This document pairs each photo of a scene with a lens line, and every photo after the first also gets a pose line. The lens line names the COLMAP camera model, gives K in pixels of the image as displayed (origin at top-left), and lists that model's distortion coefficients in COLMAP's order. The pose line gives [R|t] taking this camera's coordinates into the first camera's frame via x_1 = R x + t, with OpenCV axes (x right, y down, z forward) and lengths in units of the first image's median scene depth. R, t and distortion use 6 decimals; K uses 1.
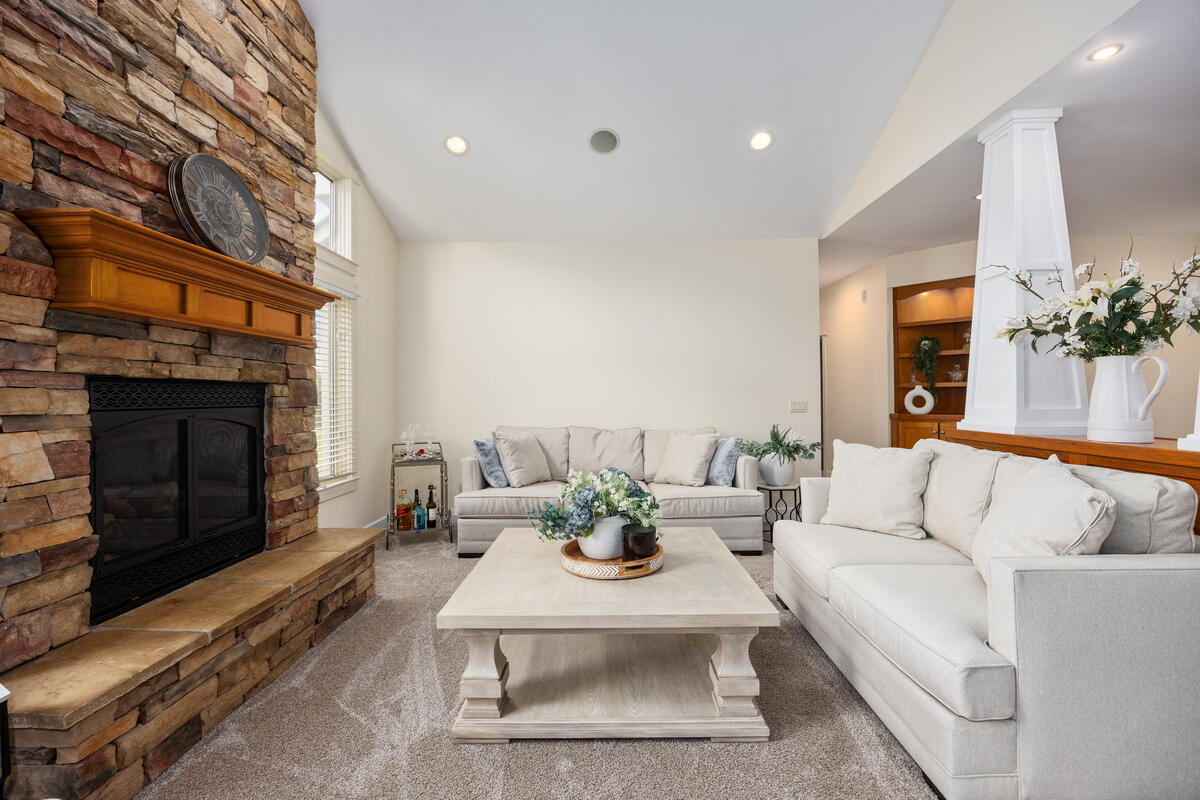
lens RADIAL K [[508.2, 0, 589.8], [0, 508.2, 398.3], [0, 0, 1]] dist [-0.031290, 0.000131]
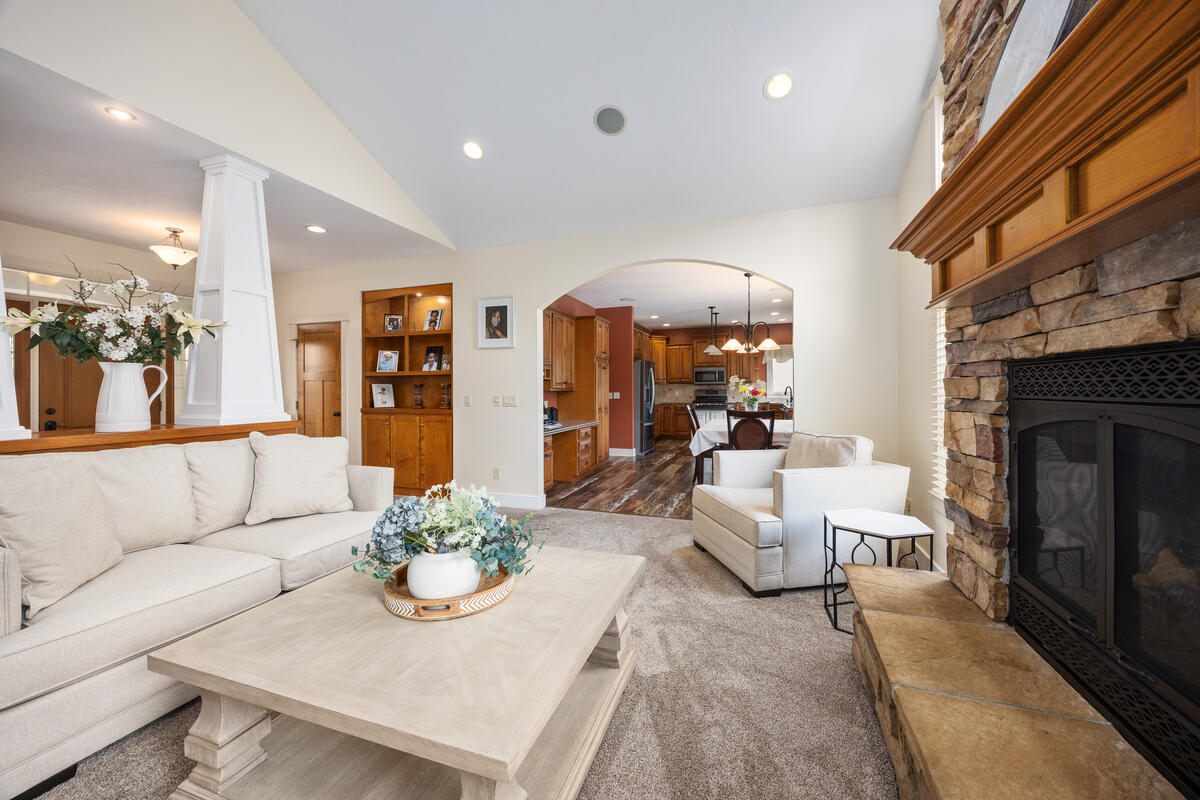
lens RADIAL K [[463.4, 0, 600.8], [0, 463.4, 399.1], [0, 0, 1]] dist [0.000163, -0.000146]
pose [[-0.954533, 0.006334, 0.298039, -0.228221], [0.012860, 0.999718, 0.019942, -0.000305], [-0.297829, 0.022869, -0.954345, 0.892835]]
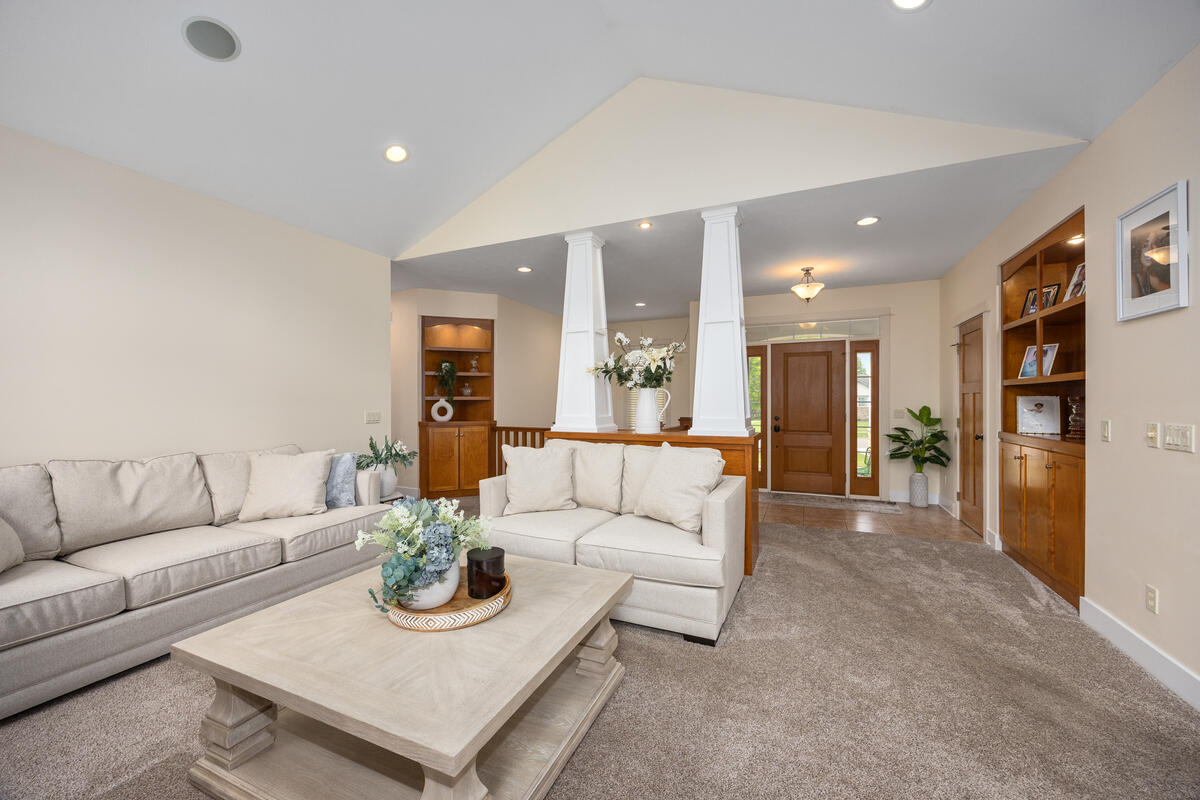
lens RADIAL K [[463.4, 0, 600.8], [0, 463.4, 399.1], [0, 0, 1]] dist [0.000163, -0.000146]
pose [[0.381140, 0.013467, 0.924419, -0.334787], [0.000783, 0.999889, -0.014889, -0.008752], [-0.924517, 0.006399, 0.381087, 0.250675]]
